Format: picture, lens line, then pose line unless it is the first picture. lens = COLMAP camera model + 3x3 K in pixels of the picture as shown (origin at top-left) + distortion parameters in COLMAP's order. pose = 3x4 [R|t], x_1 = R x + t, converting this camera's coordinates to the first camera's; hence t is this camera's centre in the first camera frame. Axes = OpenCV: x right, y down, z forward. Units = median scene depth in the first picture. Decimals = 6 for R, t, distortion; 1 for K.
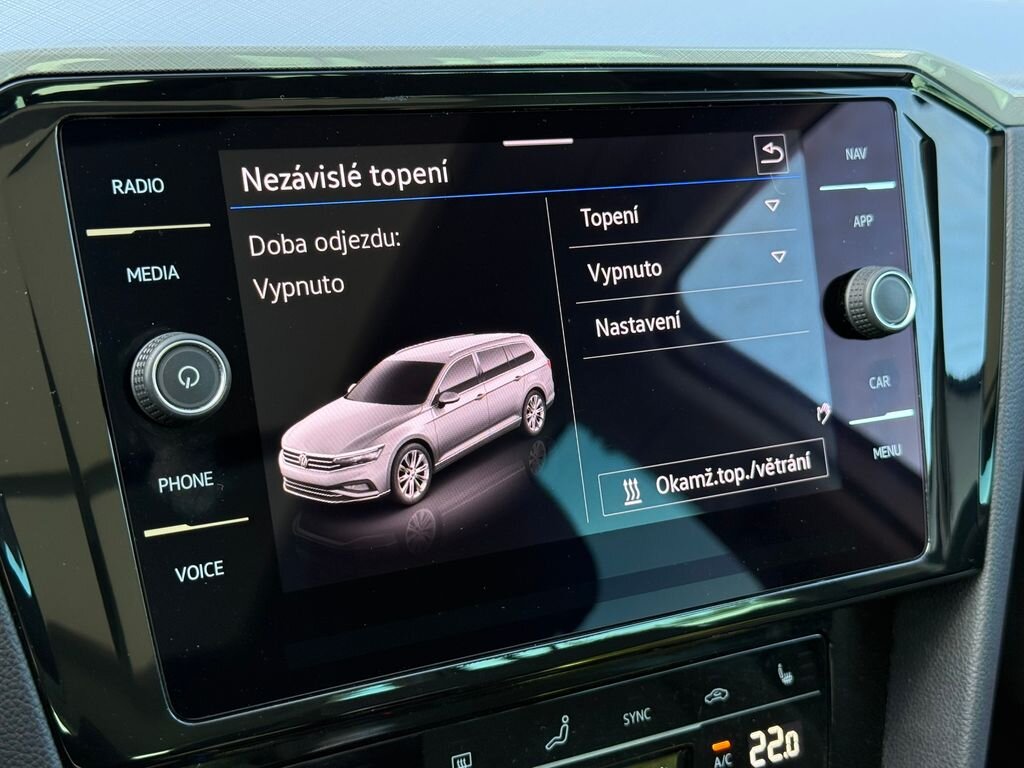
lens RADIAL K [[1495.6, 0, 507.4], [0, 1495.6, 384.2], [0, 0, 1]] dist [0.017226, 0.000000]
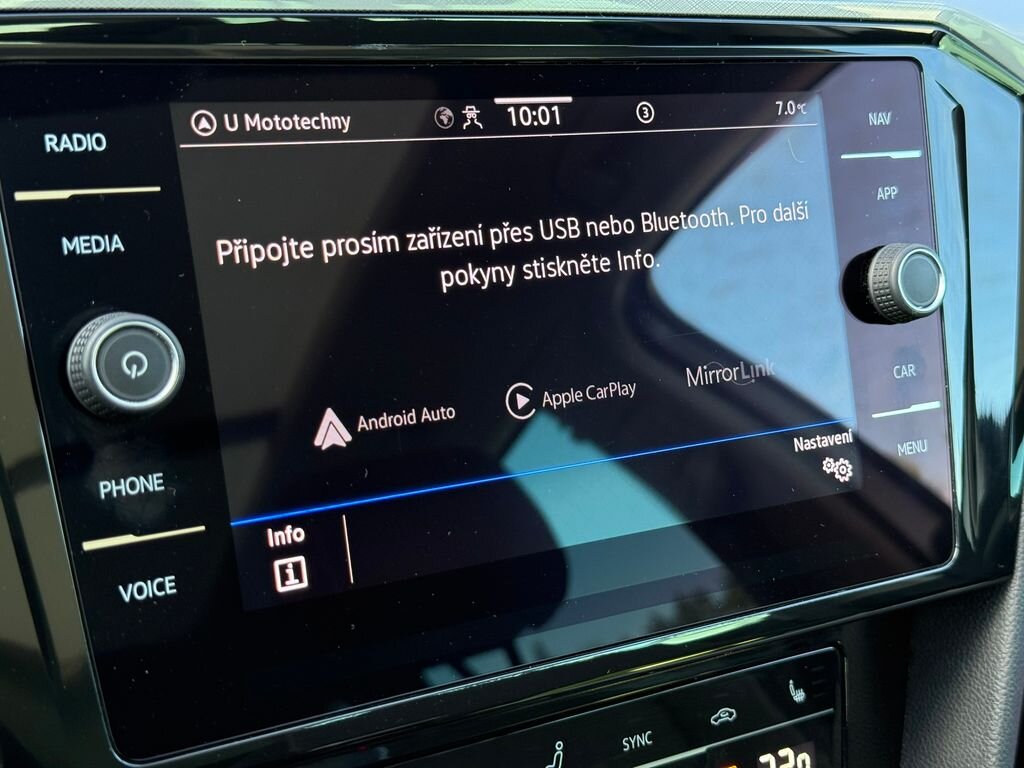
lens RADIAL K [[1495.6, 0, 510.5], [0, 1495.6, 385.9], [0, 0, 1]] dist [0.017226, 0.000000]
pose [[0.999538, 0.002283, 0.030294, -0.018674], [-0.002638, 0.999928, 0.011688, -0.002574], [-0.030265, -0.011763, 0.999473, 0.107894]]
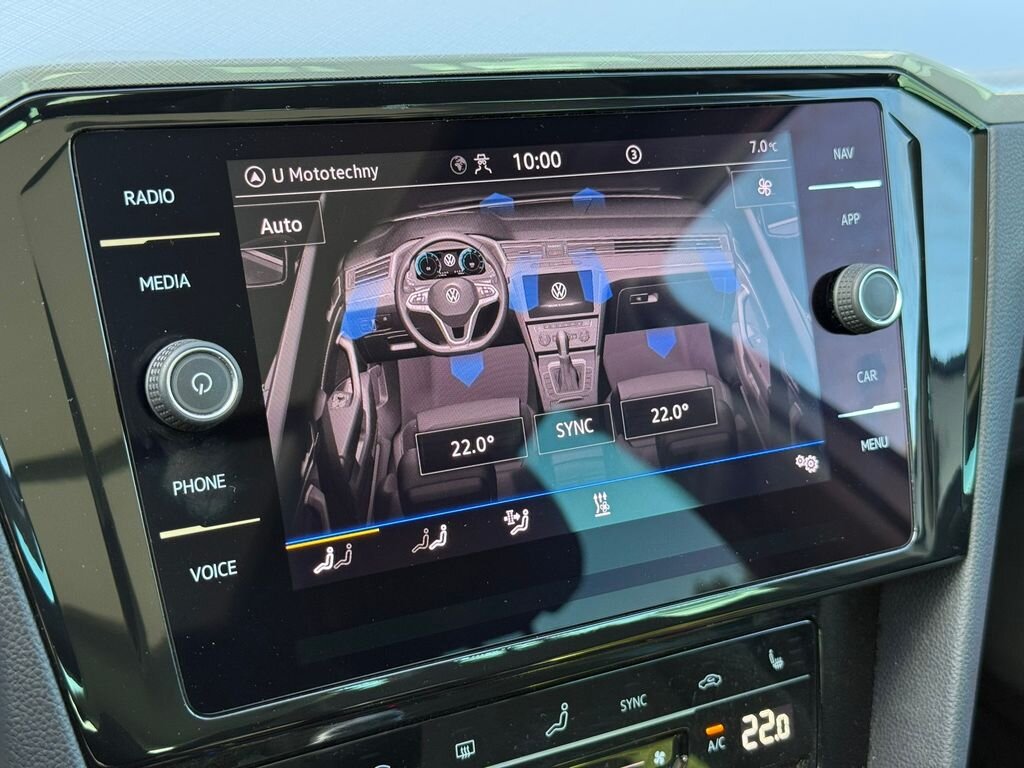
lens RADIAL K [[1495.6, 0, 507.5], [0, 1495.6, 385.6], [0, 0, 1]] dist [0.017226, 0.000000]
pose [[0.999868, -0.007341, 0.014461, -0.014229], [0.007068, 0.999797, 0.018861, -0.017265], [-0.014597, -0.018756, 0.999718, -0.026296]]
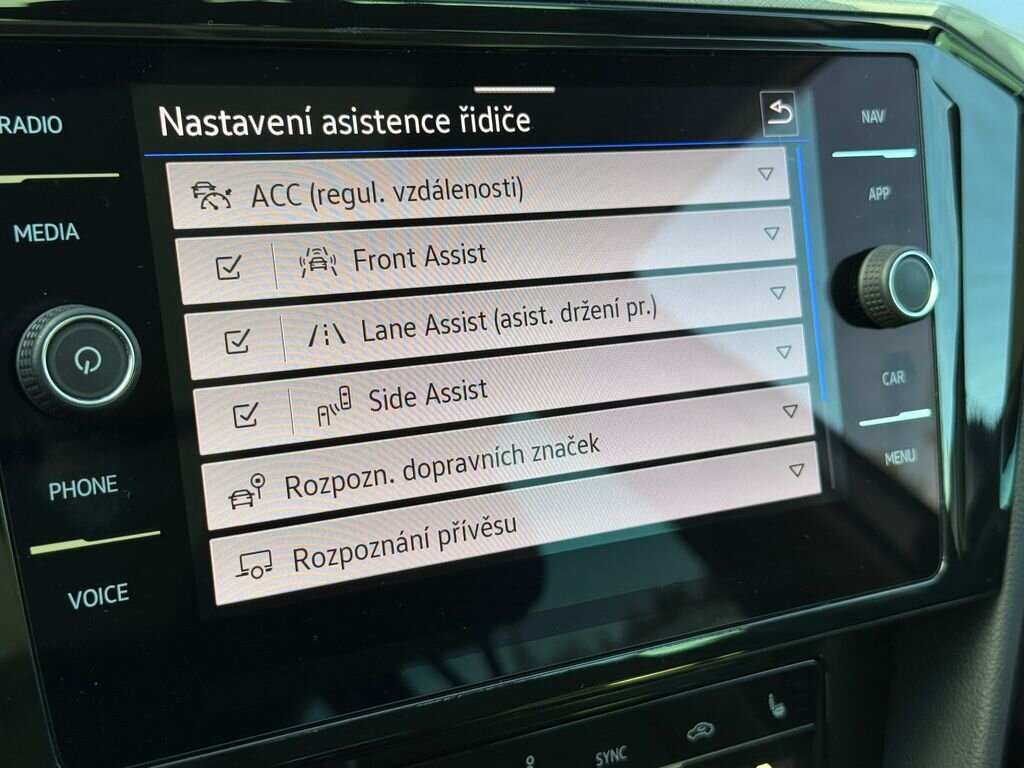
lens RADIAL K [[1495.6, 0, 510.9], [0, 1495.6, 383.6], [0, 0, 1]] dist [0.017226, 0.000000]
pose [[0.998909, 0.019981, 0.042213, -0.013589], [-0.020694, 0.999649, 0.016518, -0.008406], [-0.041868, -0.017374, 0.998972, 0.141796]]
